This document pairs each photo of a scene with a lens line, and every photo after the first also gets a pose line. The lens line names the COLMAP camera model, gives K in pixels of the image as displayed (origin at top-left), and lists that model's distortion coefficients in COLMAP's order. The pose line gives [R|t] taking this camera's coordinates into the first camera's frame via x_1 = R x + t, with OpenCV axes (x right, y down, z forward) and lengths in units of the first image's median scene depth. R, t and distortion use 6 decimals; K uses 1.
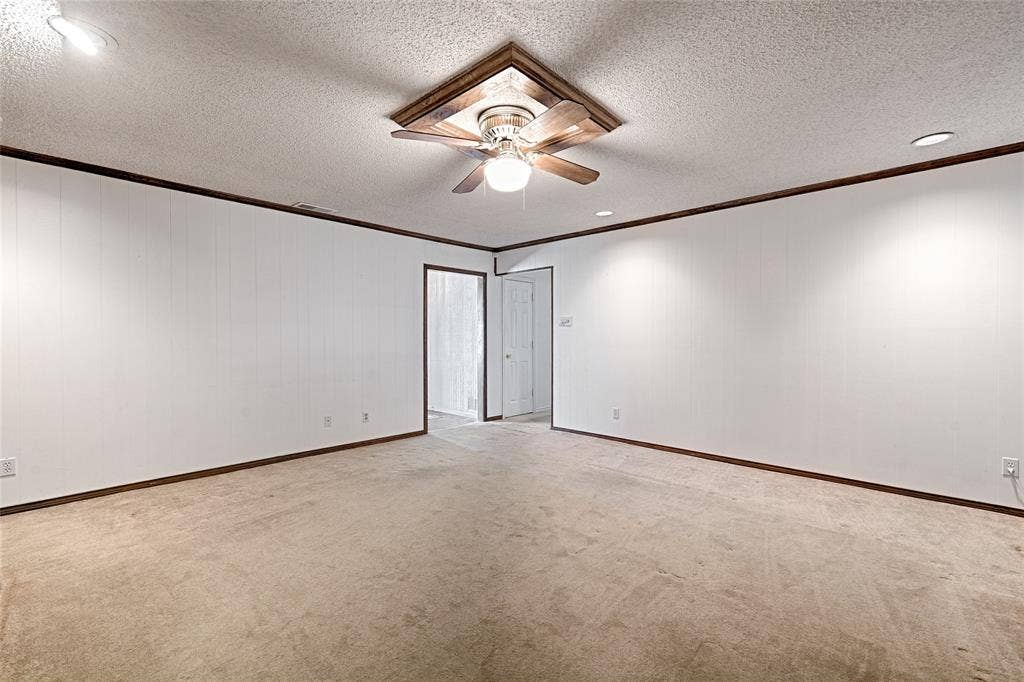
lens RADIAL K [[422.5, 0, 518.6], [0, 422.5, 341.8], [0, 0, 1]] dist [0.007347, 0.000247]
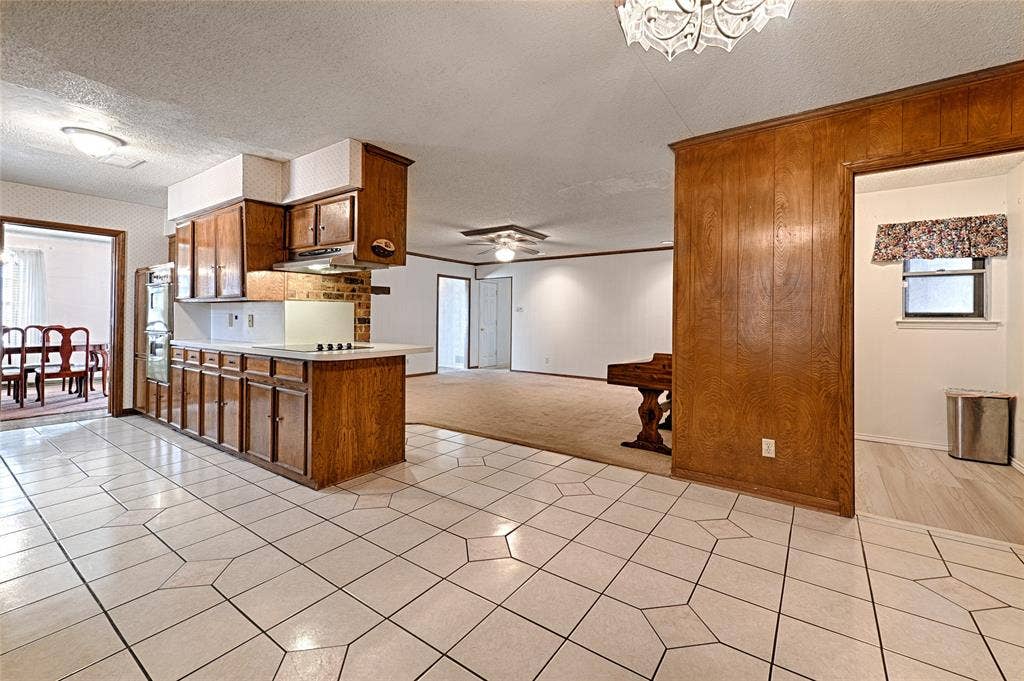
lens RADIAL K [[422.5, 0, 517.5], [0, 422.5, 319.9], [0, 0, 1]] dist [0.007347, 0.000247]
pose [[0.989394, 0.014689, 0.144511, -0.130872], [-0.013052, 0.999840, -0.012269, 0.015973], [-0.144668, 0.010253, 0.989427, -0.643709]]
